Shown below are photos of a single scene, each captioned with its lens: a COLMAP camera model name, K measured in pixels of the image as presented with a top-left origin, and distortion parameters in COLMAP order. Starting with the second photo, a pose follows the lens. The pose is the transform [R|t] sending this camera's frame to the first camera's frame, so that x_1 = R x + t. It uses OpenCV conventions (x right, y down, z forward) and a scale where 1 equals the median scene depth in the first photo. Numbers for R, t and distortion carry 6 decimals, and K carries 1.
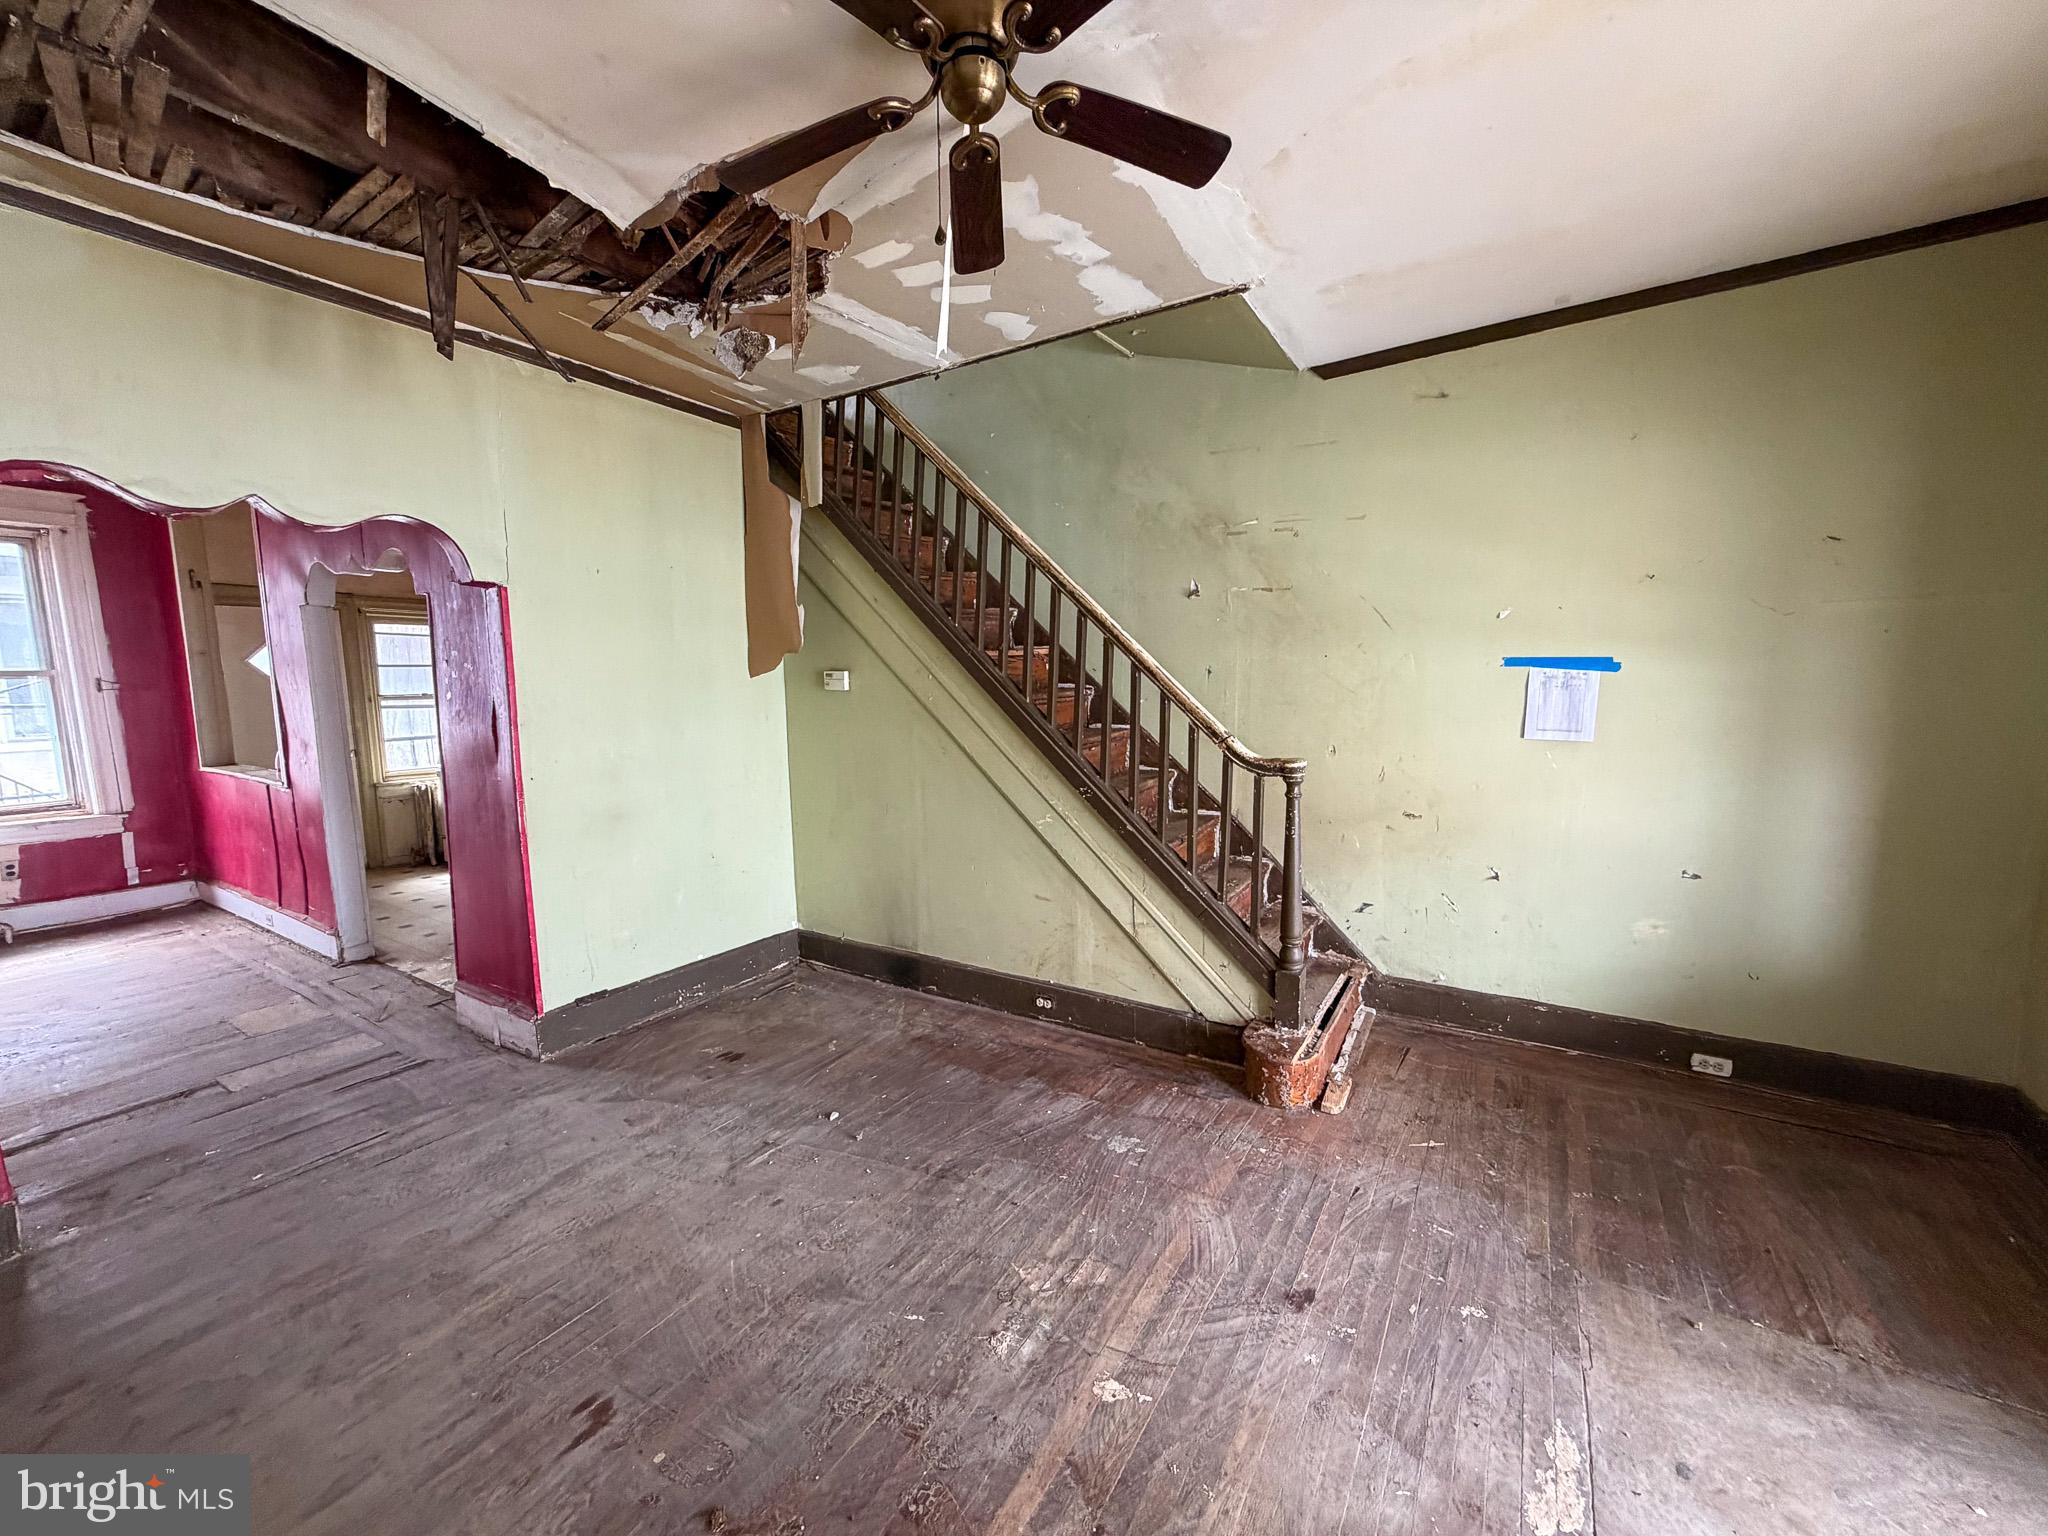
lens RADIAL K [[815.5, 0, 1017.1], [0, 815.5, 767.0], [0, 0, 1]] dist [0.001030, -0.000649]
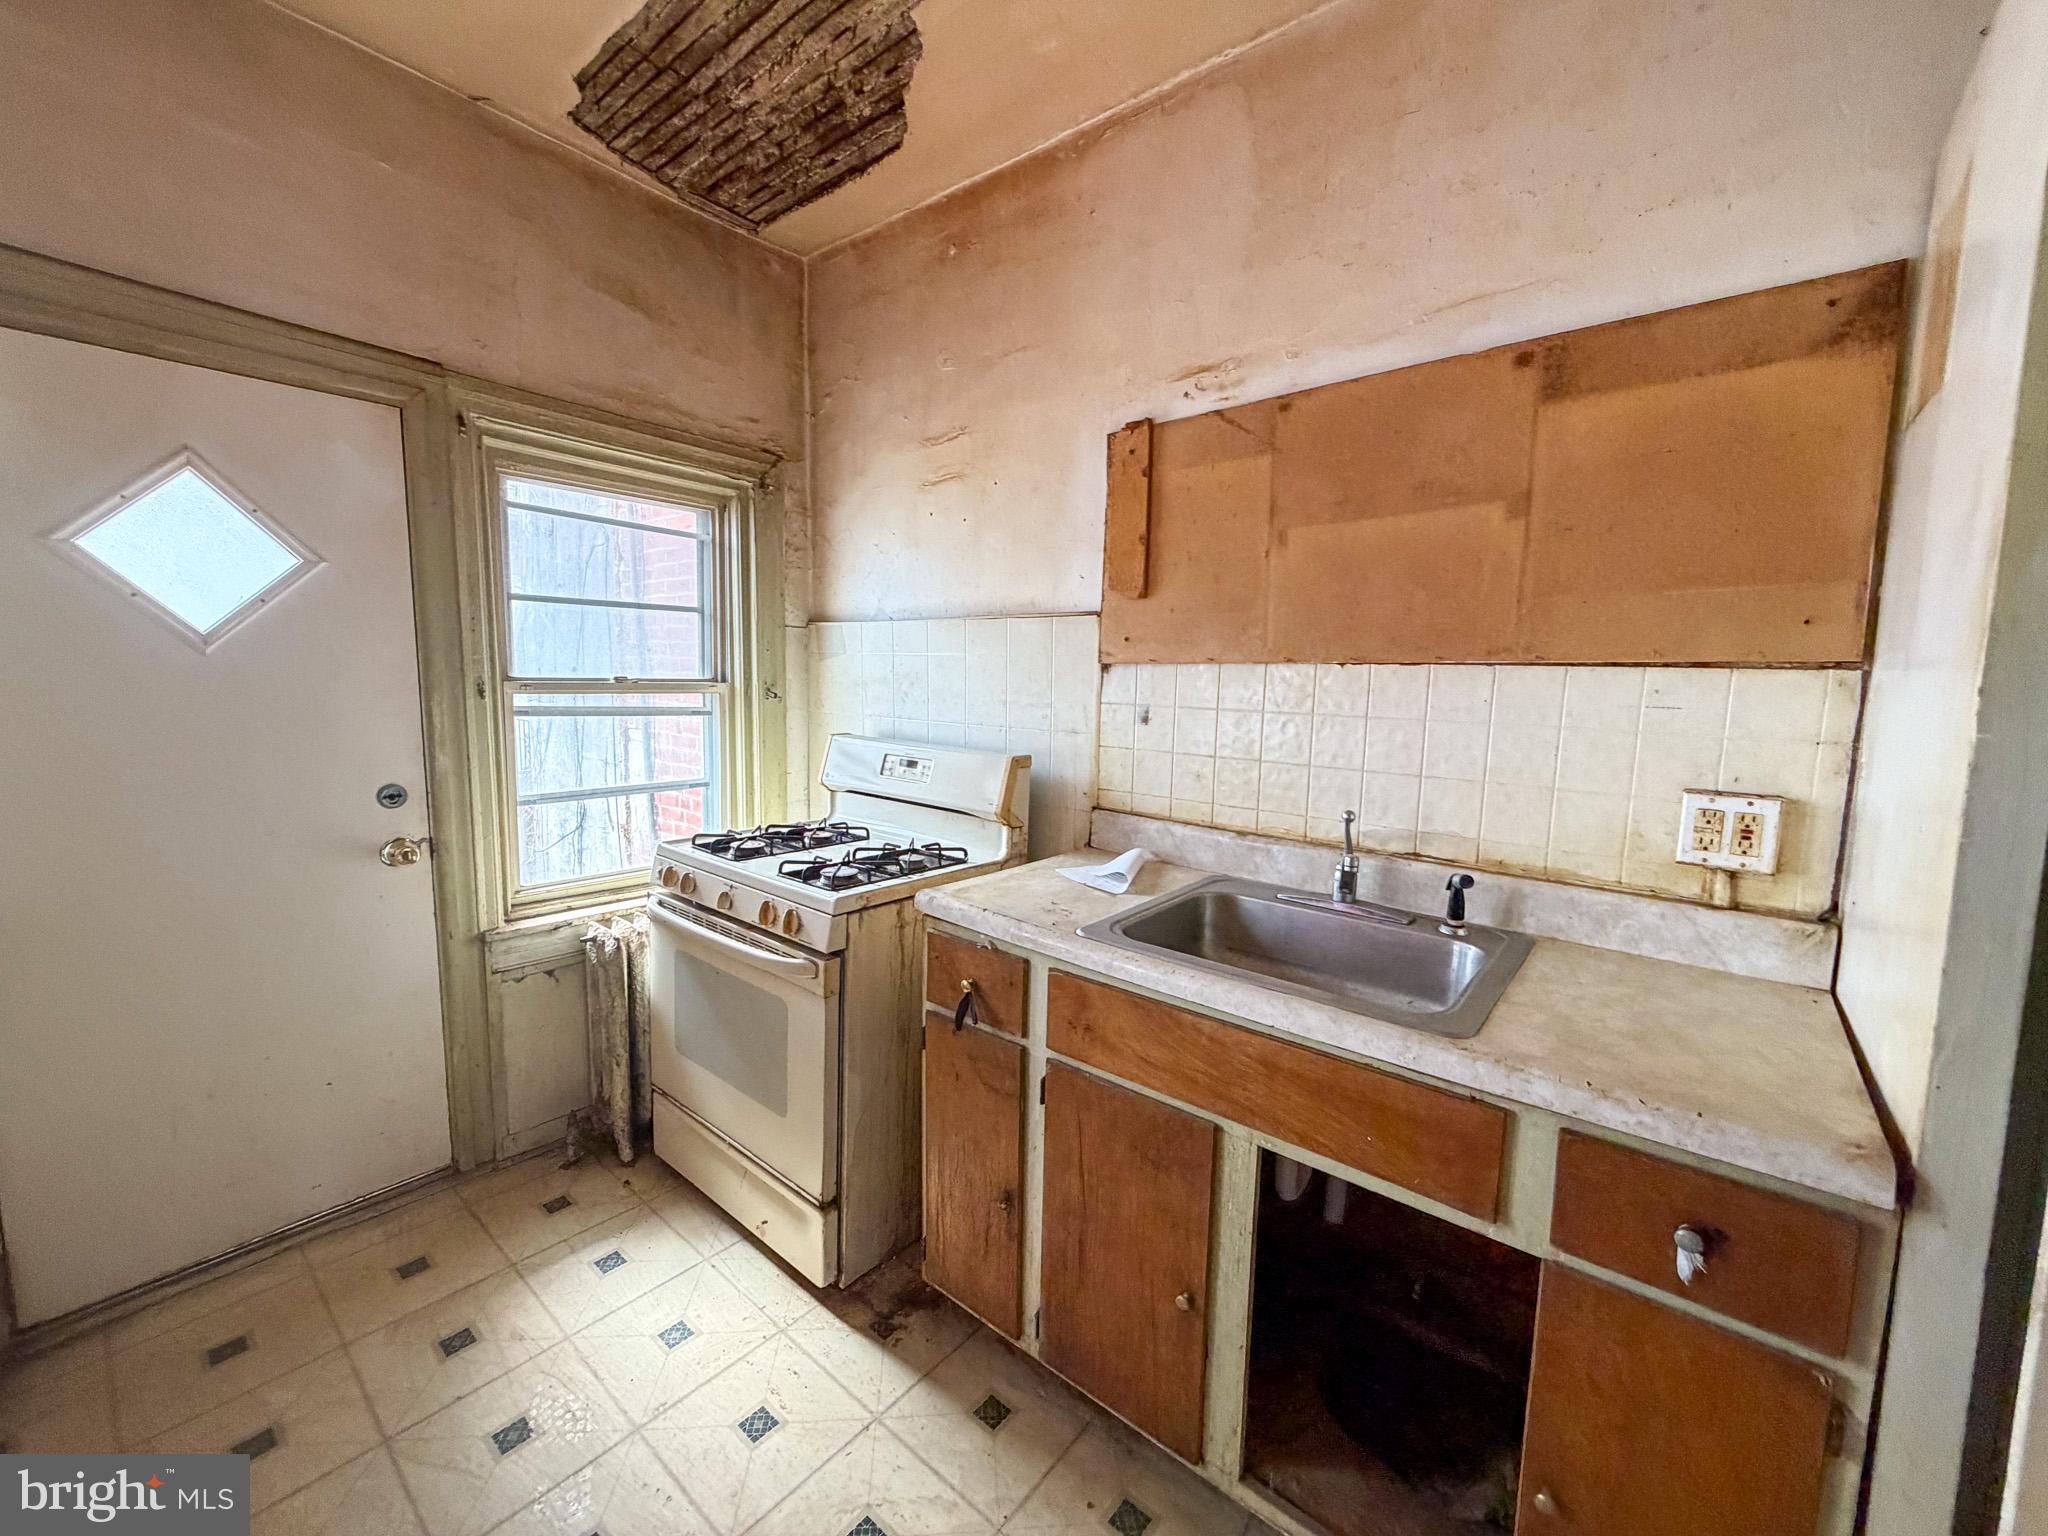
lens RADIAL K [[815.5, 0, 1017.1], [0, 815.5, 767.0], [0, 0, 1]] dist [0.001030, -0.000649]
pose [[0.989683, 0.047335, -0.135232, -1.010290], [-0.047792, 0.998857, -0.000138, -0.117595], [0.135071, 0.006599, 0.990814, 1.337260]]
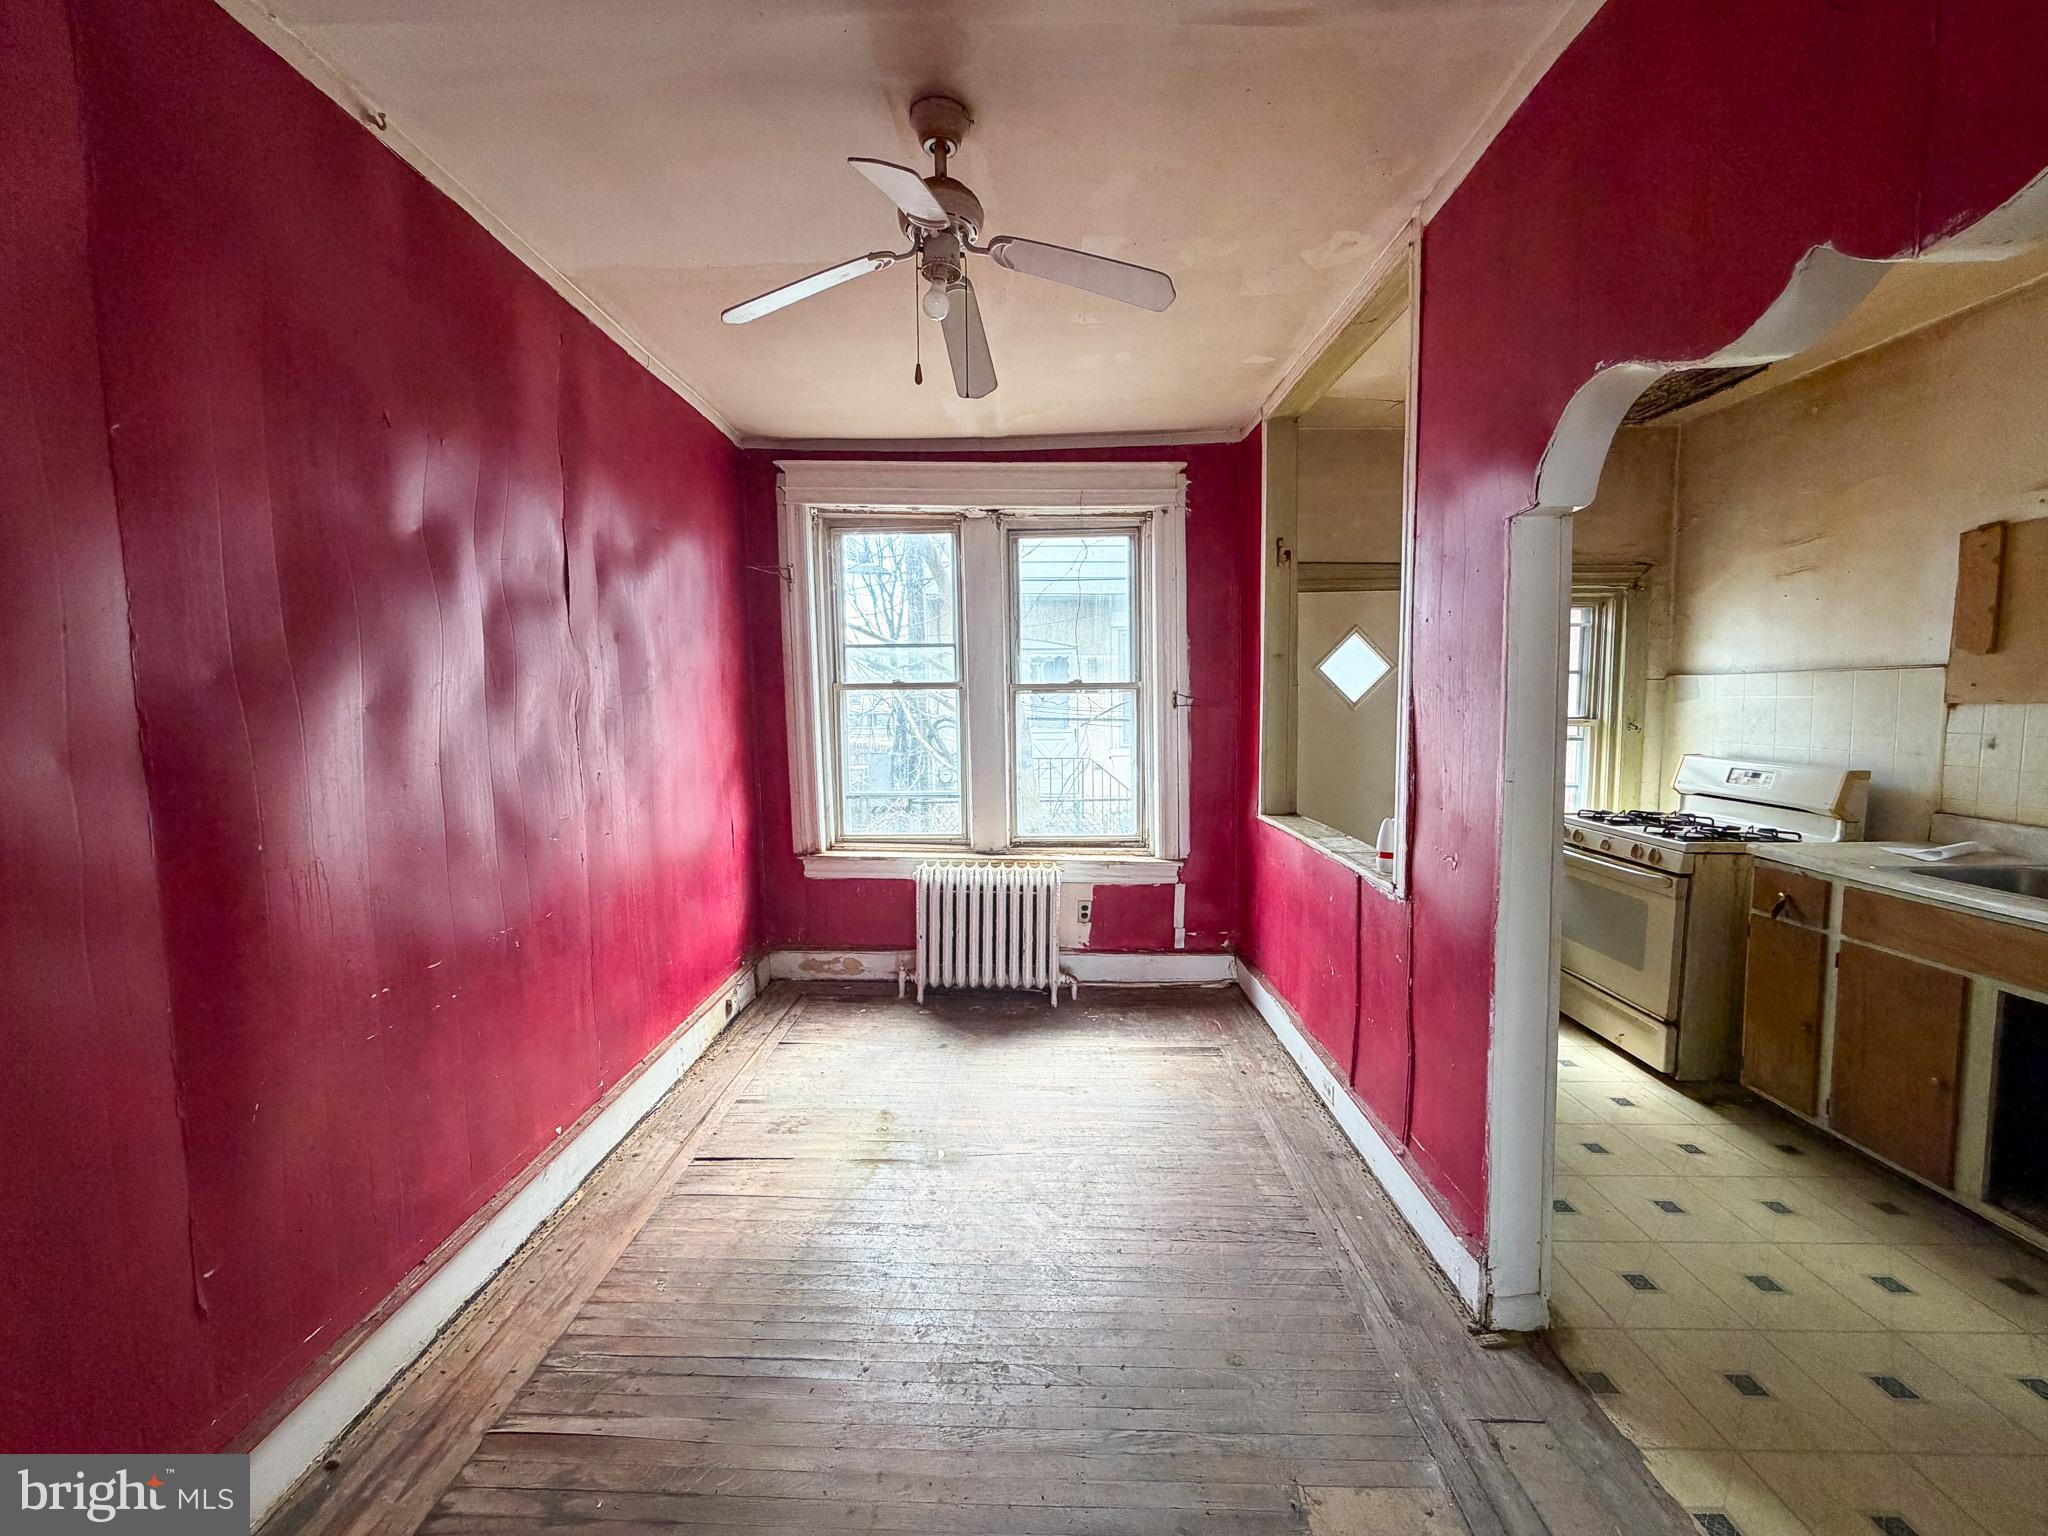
lens RADIAL K [[815.5, 0, 1017.1], [0, 815.5, 767.0], [0, 0, 1]] dist [0.001030, -0.000649]
pose [[0.513454, 0.074420, -0.854884, -0.798008], [-0.095586, 0.994993, 0.029207, -0.066906], [0.852777, 0.066718, 0.517996, 0.707215]]
